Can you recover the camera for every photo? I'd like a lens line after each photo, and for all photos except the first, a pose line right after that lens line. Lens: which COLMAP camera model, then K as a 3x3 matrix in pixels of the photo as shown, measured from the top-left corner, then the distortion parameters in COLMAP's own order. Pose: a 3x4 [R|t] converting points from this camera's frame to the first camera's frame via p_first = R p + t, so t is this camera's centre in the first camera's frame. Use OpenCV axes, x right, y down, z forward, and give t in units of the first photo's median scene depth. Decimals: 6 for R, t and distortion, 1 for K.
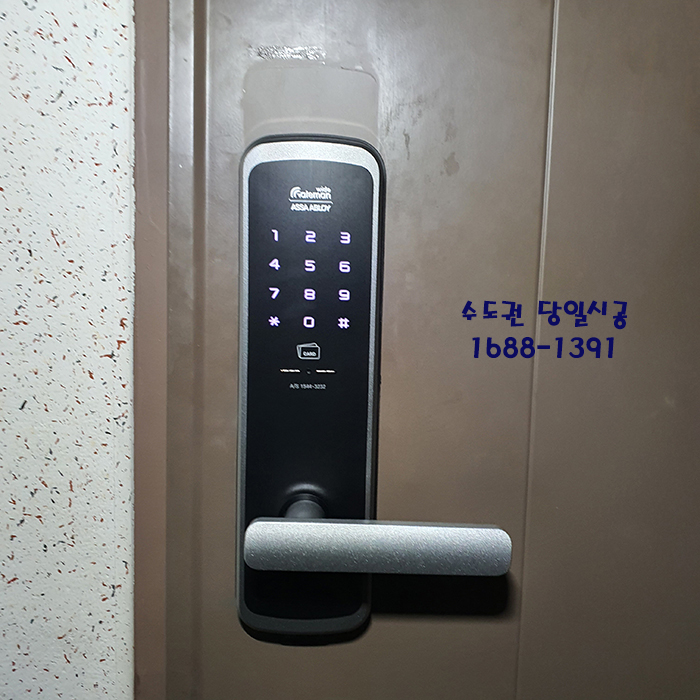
lens RADIAL K [[682.1, 0, 362.5], [0, 682.1, 354.1], [0, 0, 1]] dist [-0.003456, 0.000000]
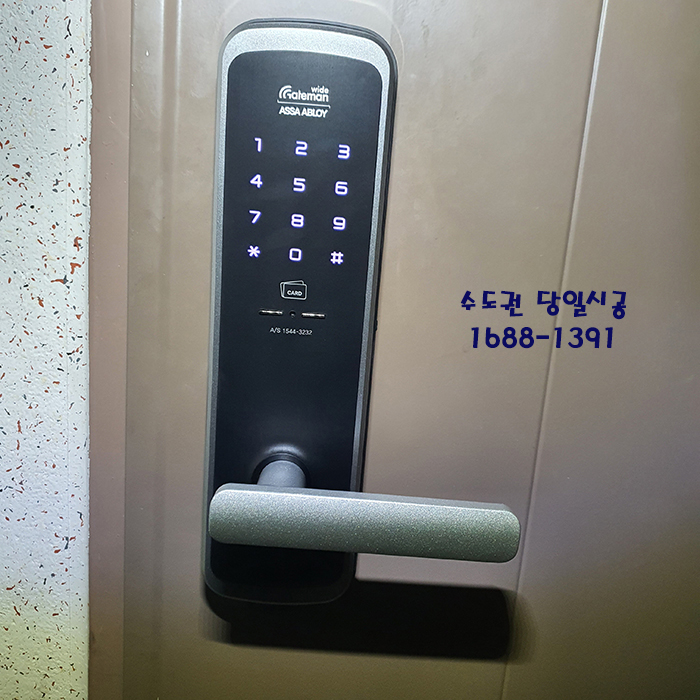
lens RADIAL K [[682.1, 0, 345.7], [0, 682.1, 352.2], [0, 0, 1]] dist [-0.003456, 0.000000]
pose [[0.998779, 0.049214, -0.004191, -0.007417], [-0.048441, 0.992590, 0.111437, -0.021510], [0.009645, -0.111098, 0.993763, 0.146369]]
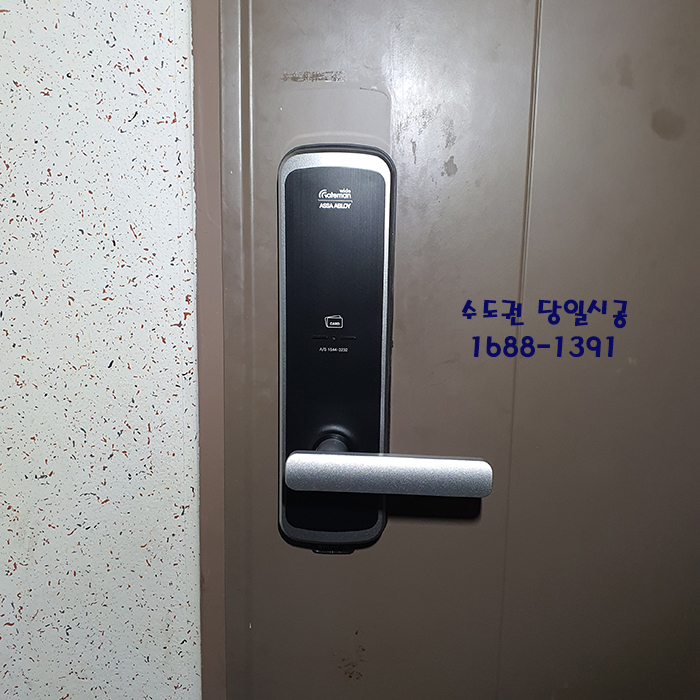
lens RADIAL K [[682.1, 0, 348.4], [0, 682.1, 350.7], [0, 0, 1]] dist [-0.003456, 0.000000]
pose [[0.996909, -0.000878, -0.078558, 0.042297], [0.005157, 0.998512, 0.054284, -0.016839], [0.078394, -0.054521, 0.995430, -0.234269]]
